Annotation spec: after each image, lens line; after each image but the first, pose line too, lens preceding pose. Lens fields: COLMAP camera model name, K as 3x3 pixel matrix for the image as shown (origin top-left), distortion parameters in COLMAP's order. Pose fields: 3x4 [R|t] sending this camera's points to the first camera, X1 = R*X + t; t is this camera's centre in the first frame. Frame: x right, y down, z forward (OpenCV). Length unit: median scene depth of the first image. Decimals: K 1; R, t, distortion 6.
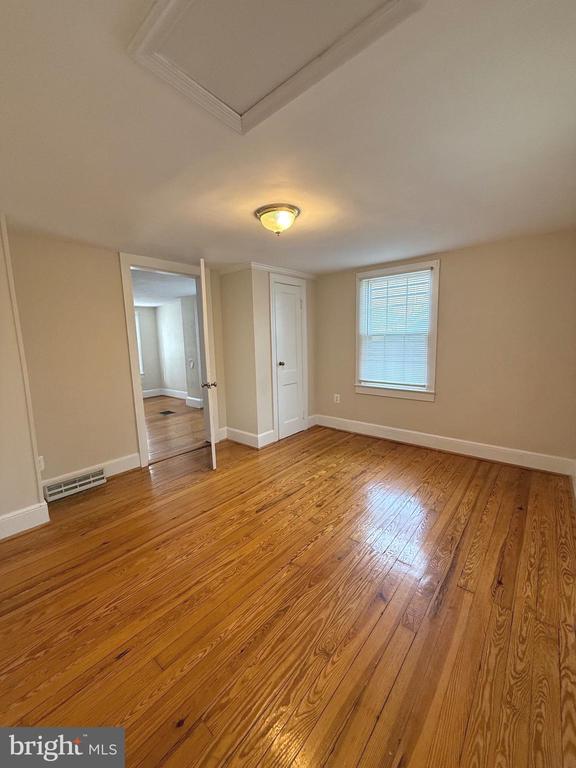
lens RADIAL K [[304.9, 0, 286.9], [0, 304.9, 381.9], [0, 0, 1]] dist [-0.001628, 0.000578]
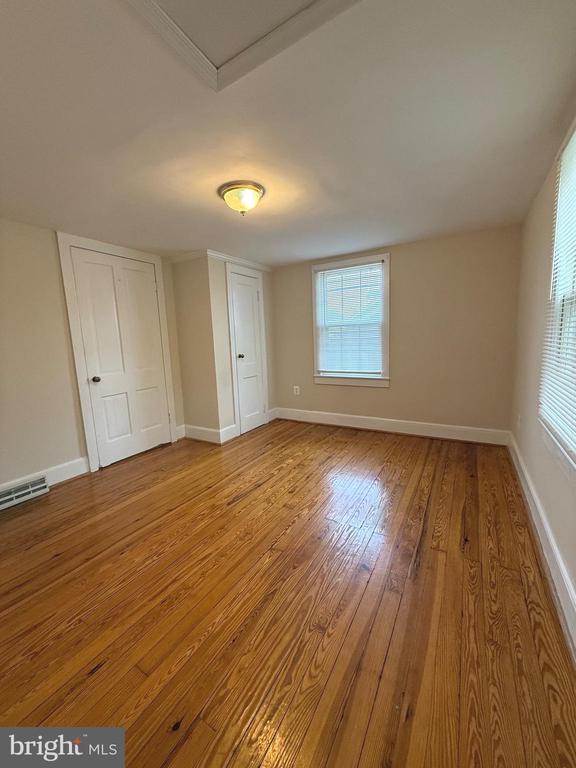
lens RADIAL K [[304.9, 0, 286.9], [0, 304.9, 381.9], [0, 0, 1]] dist [-0.001628, 0.000578]
pose [[0.985516, -0.036915, 0.165514, -0.072915], [0.037778, 0.999284, -0.002067, 0.059522], [-0.165319, 0.008290, 0.986205, 0.023865]]
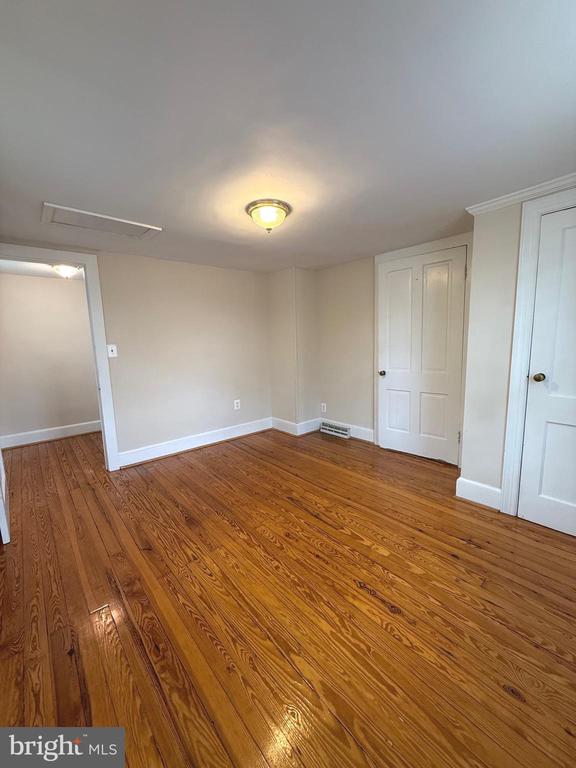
lens RADIAL K [[304.9, 0, 286.9], [0, 304.9, 381.9], [0, 0, 1]] dist [-0.001628, 0.000578]
pose [[-0.148249, 0.167371, -0.974684, 1.033306], [-0.106118, 0.977192, 0.183942, -0.194580], [0.983240, 0.130701, -0.127107, 1.269161]]
